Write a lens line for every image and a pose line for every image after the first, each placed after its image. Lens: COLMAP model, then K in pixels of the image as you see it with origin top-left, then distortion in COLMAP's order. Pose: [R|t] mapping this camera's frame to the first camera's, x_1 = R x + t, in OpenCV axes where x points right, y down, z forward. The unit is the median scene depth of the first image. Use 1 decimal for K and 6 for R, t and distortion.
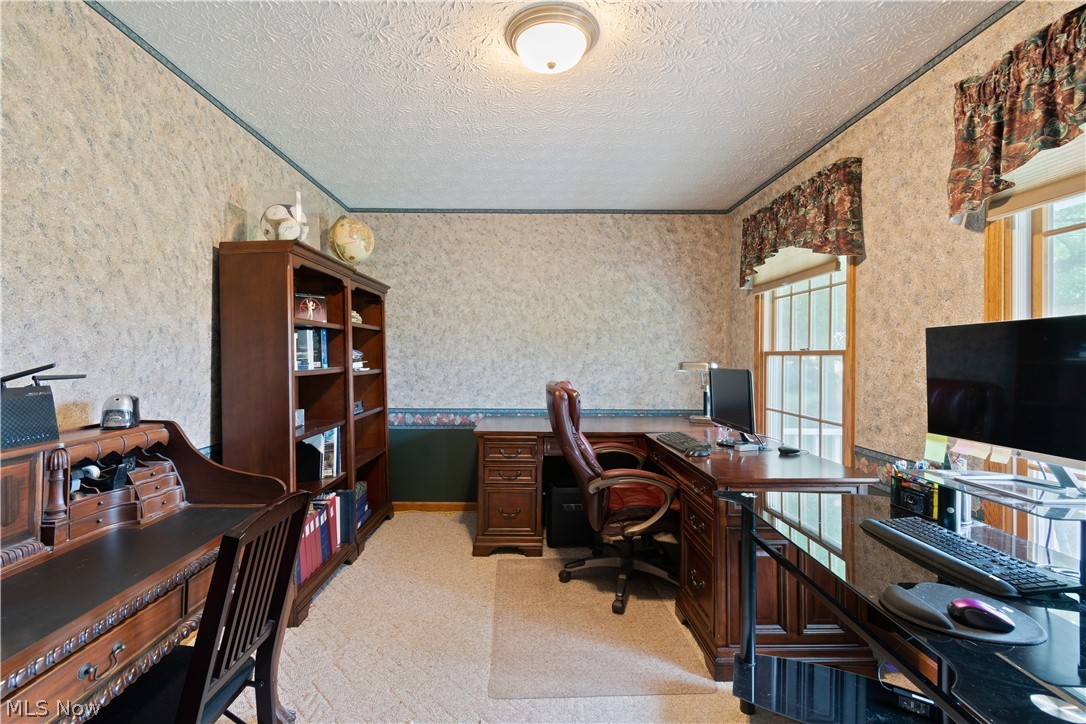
lens RADIAL K [[481.3, 0, 533.7], [0, 481.3, 353.3], [0, 0, 1]] dist [0.002969, -0.001774]
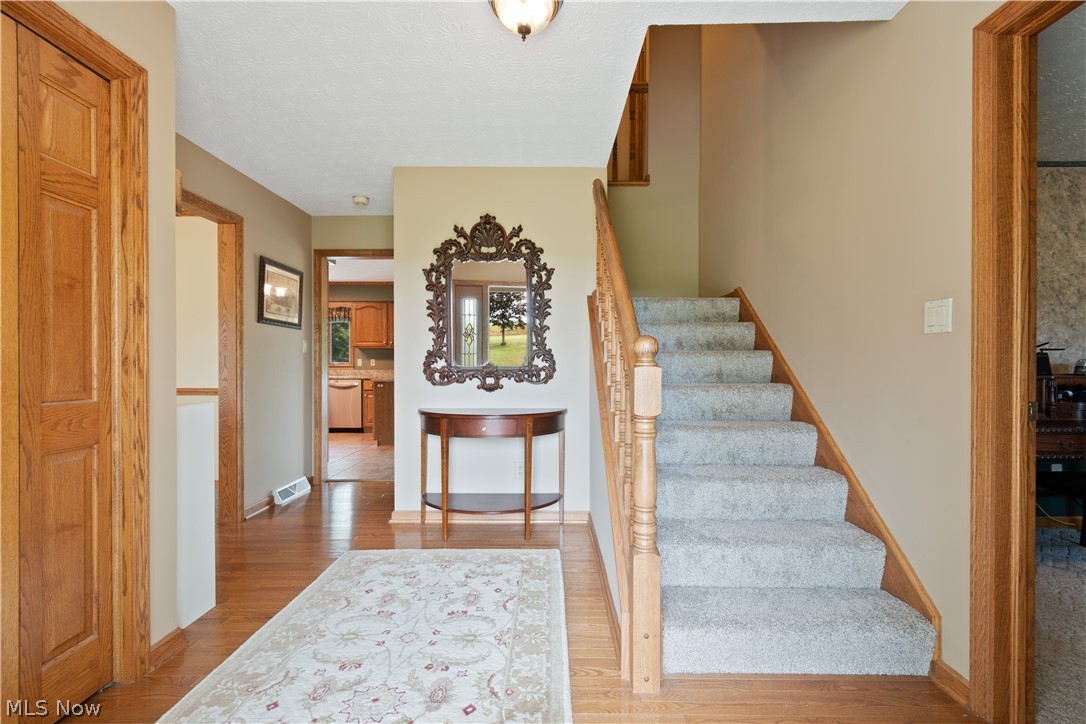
lens RADIAL K [[481.3, 0, 536.5], [0, 481.3, 354.7], [0, 0, 1]] dist [0.002969, -0.001774]
pose [[-0.044639, -0.017322, -0.998853, 1.316077], [0.007851, 0.999813, -0.017690, 0.089438], [0.998972, -0.008632, -0.044494, -1.254149]]
